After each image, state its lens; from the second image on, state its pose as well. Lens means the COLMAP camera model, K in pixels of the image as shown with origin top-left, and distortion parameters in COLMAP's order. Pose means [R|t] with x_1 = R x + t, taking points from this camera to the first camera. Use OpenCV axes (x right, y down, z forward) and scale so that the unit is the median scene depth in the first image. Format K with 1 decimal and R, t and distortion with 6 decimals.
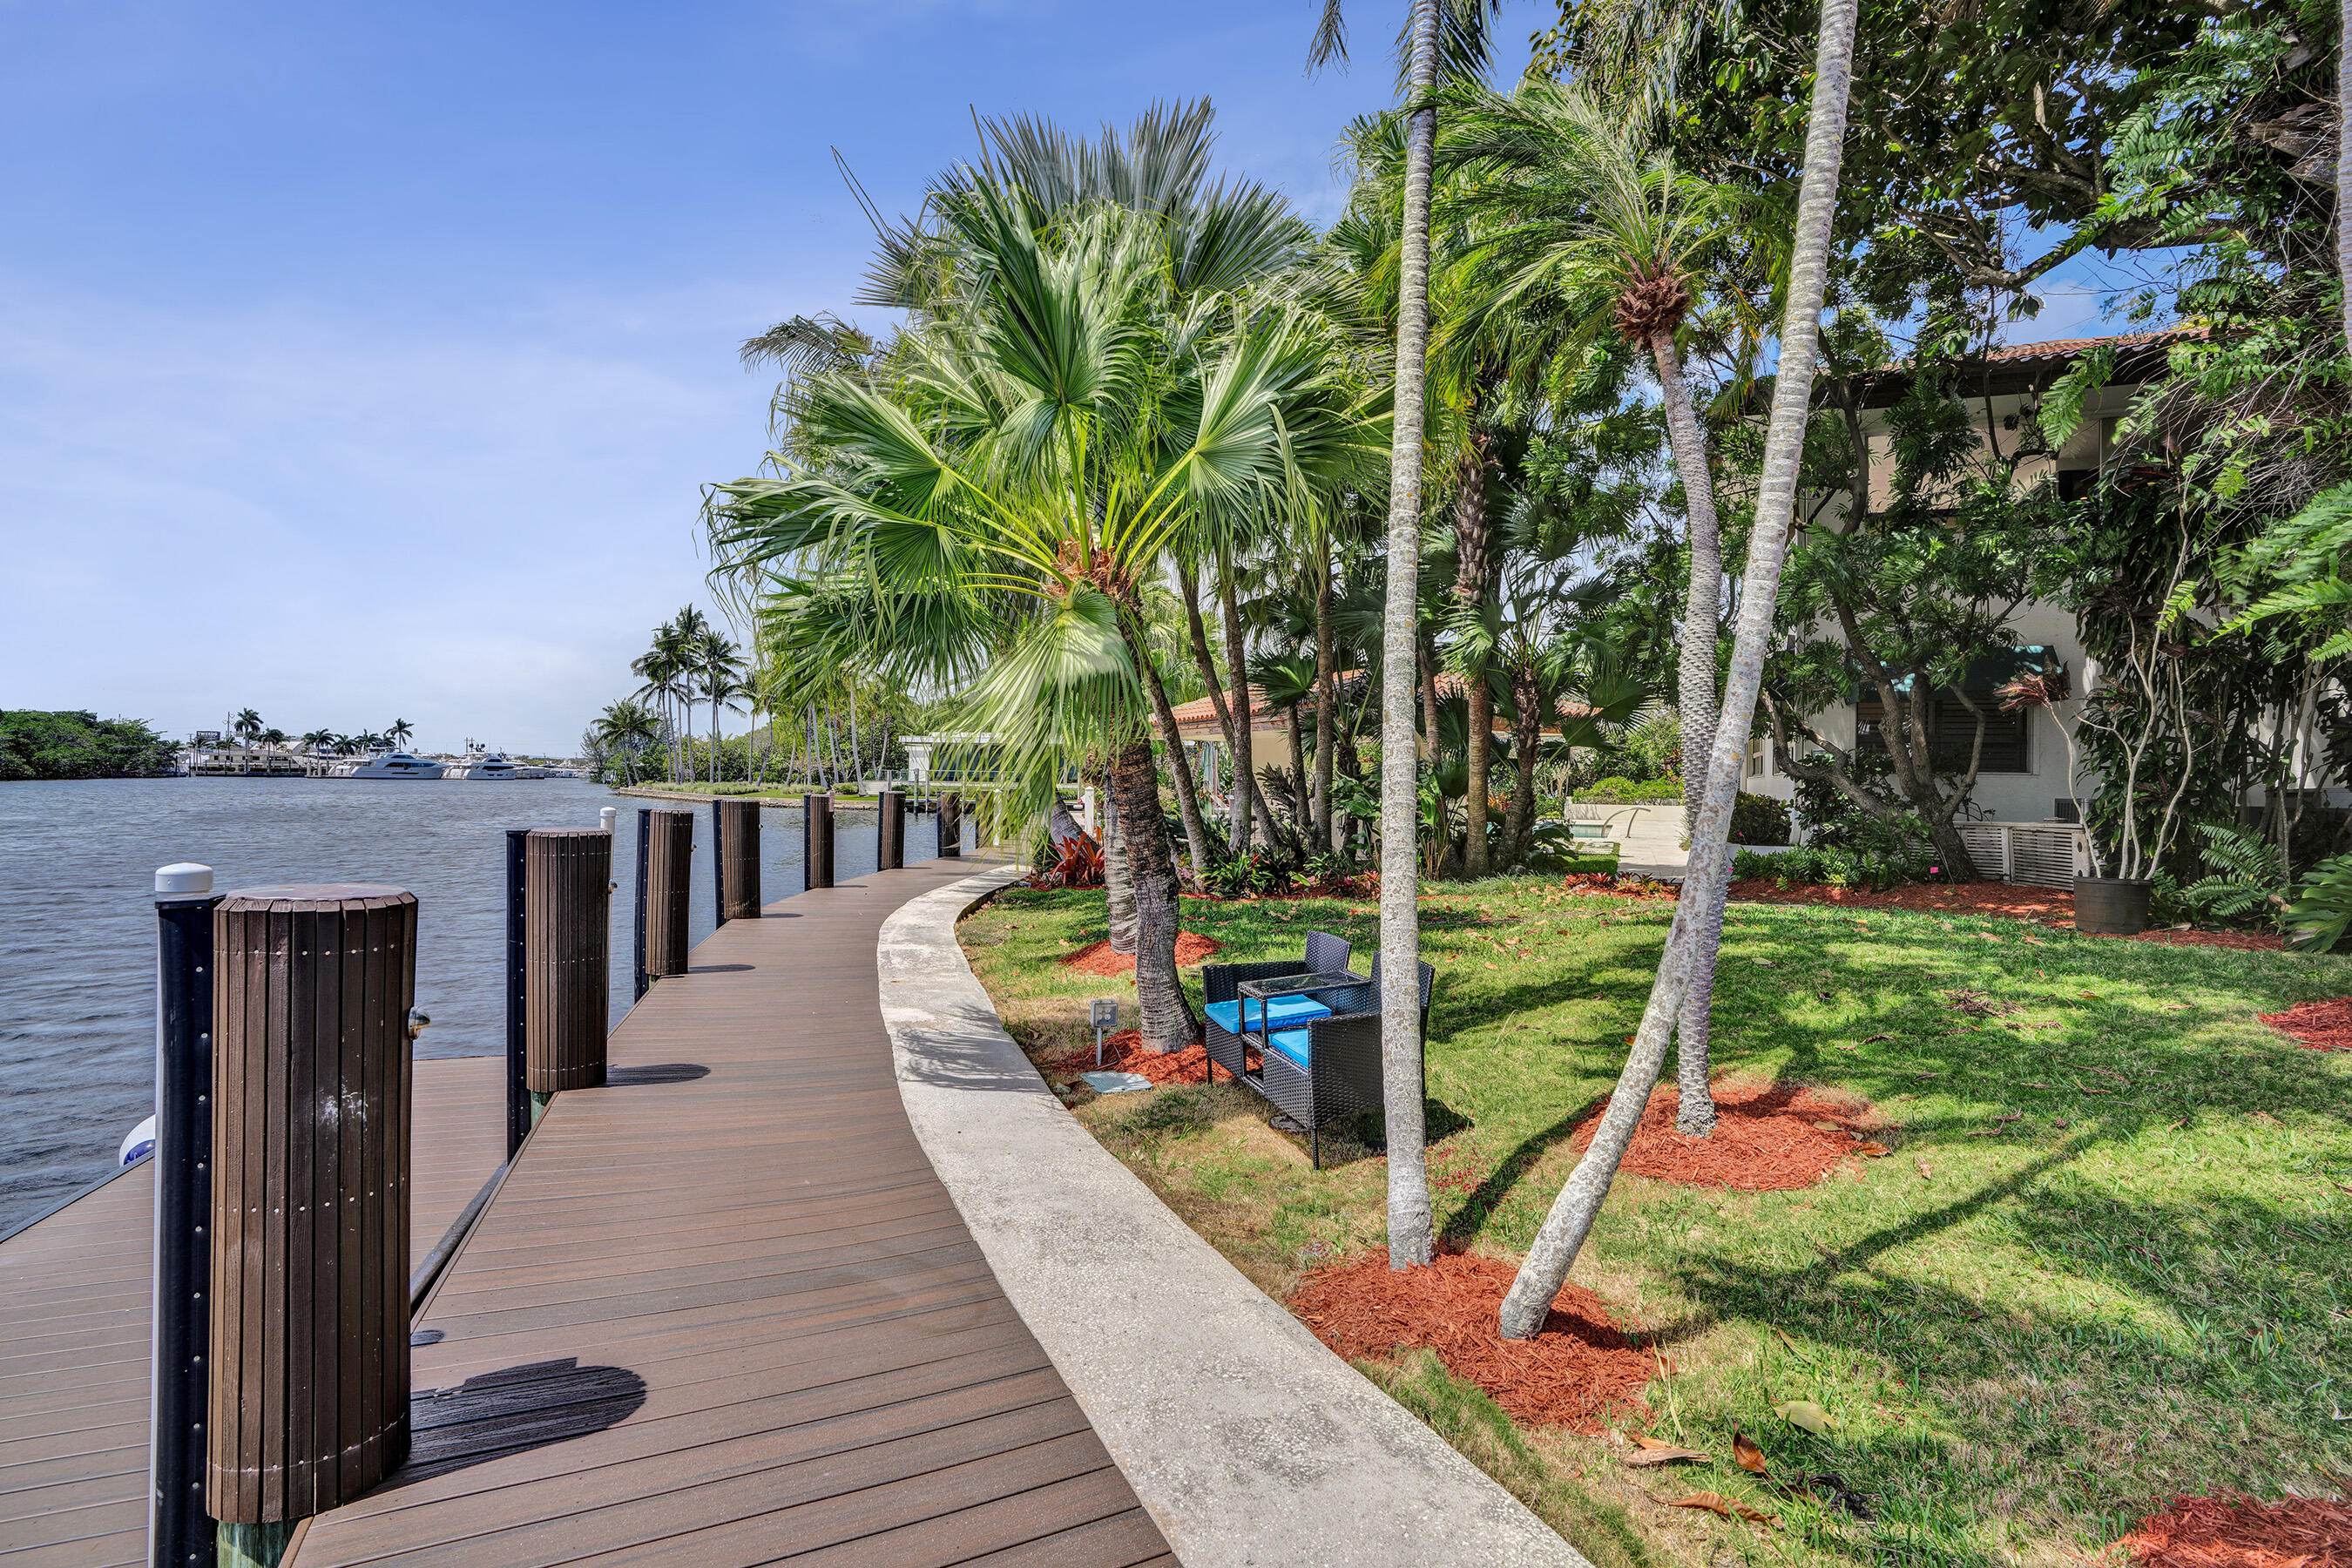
lens RADIAL K [[1110.0, 0, 1171.4], [0, 1110.0, 767.1], [0, 0, 1]] dist [-0.063754, 0.022834]
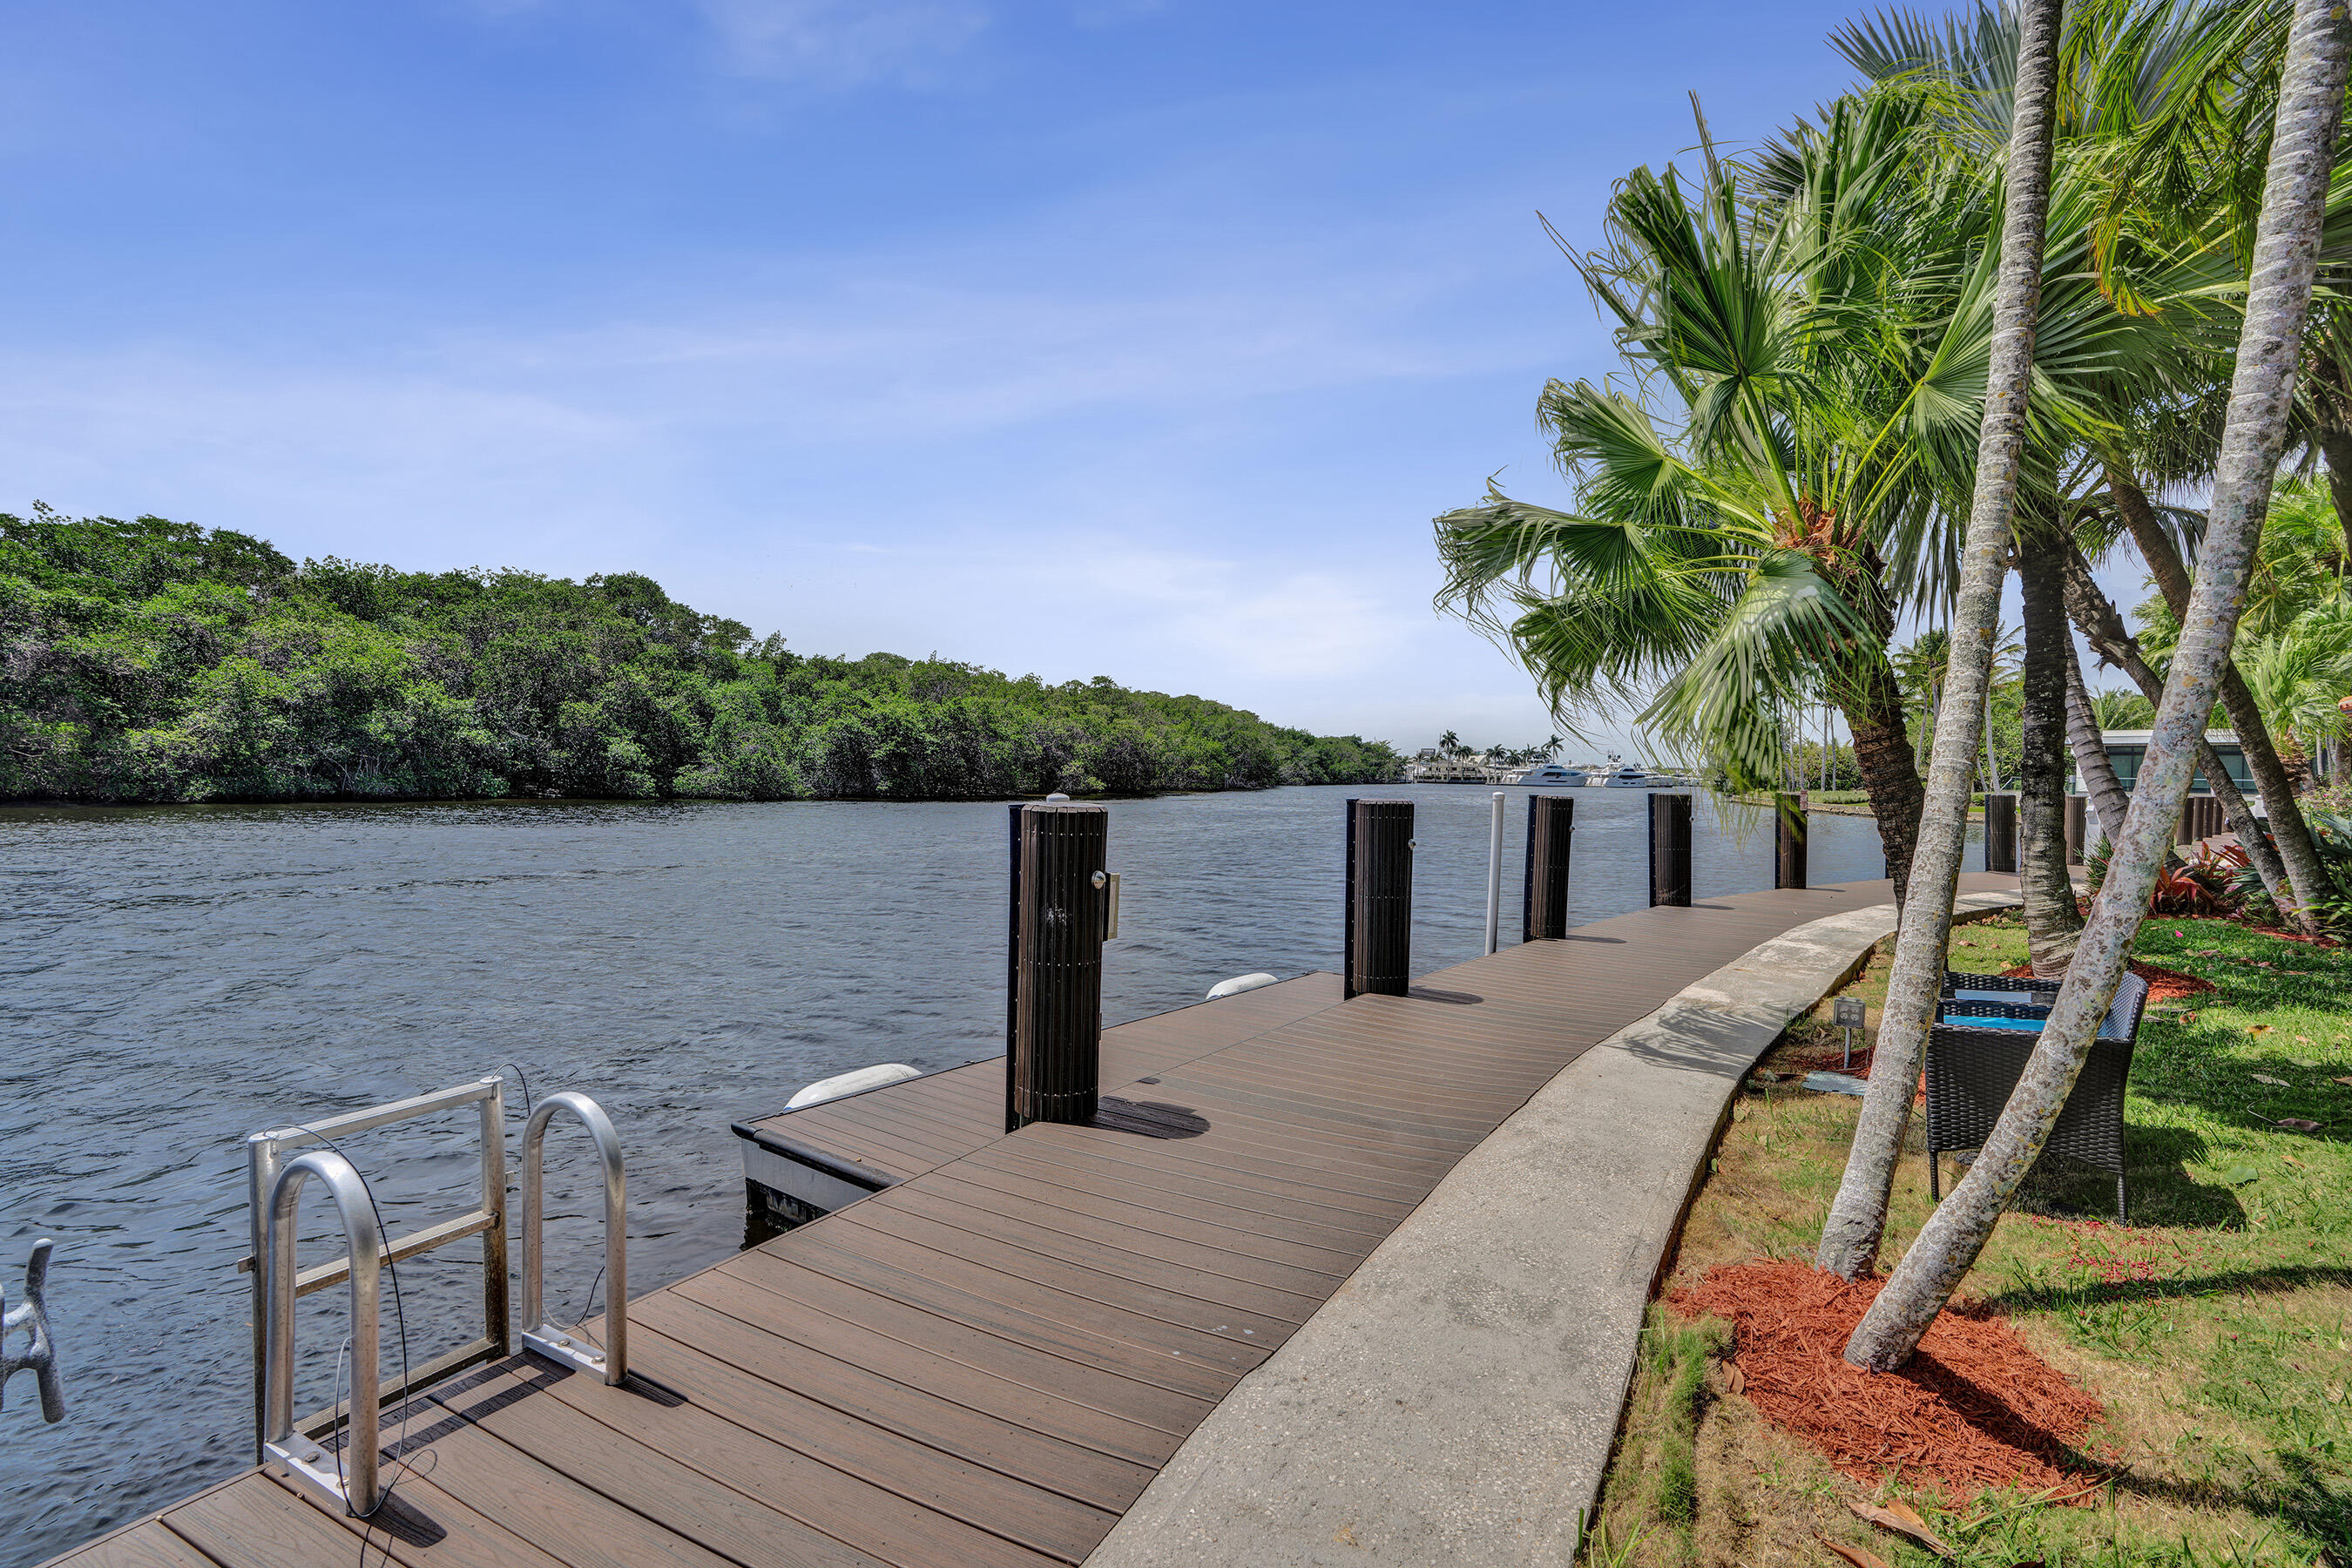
lens RADIAL K [[1110.0, 0, 1171.4], [0, 1110.0, 767.1], [0, 0, 1]] dist [-0.063754, 0.022834]
pose [[0.544400, -0.008918, -0.838778, 0.251605], [-0.001026, 0.999936, -0.011297, 0.018577], [0.838825, 0.007011, 0.544356, 0.022094]]
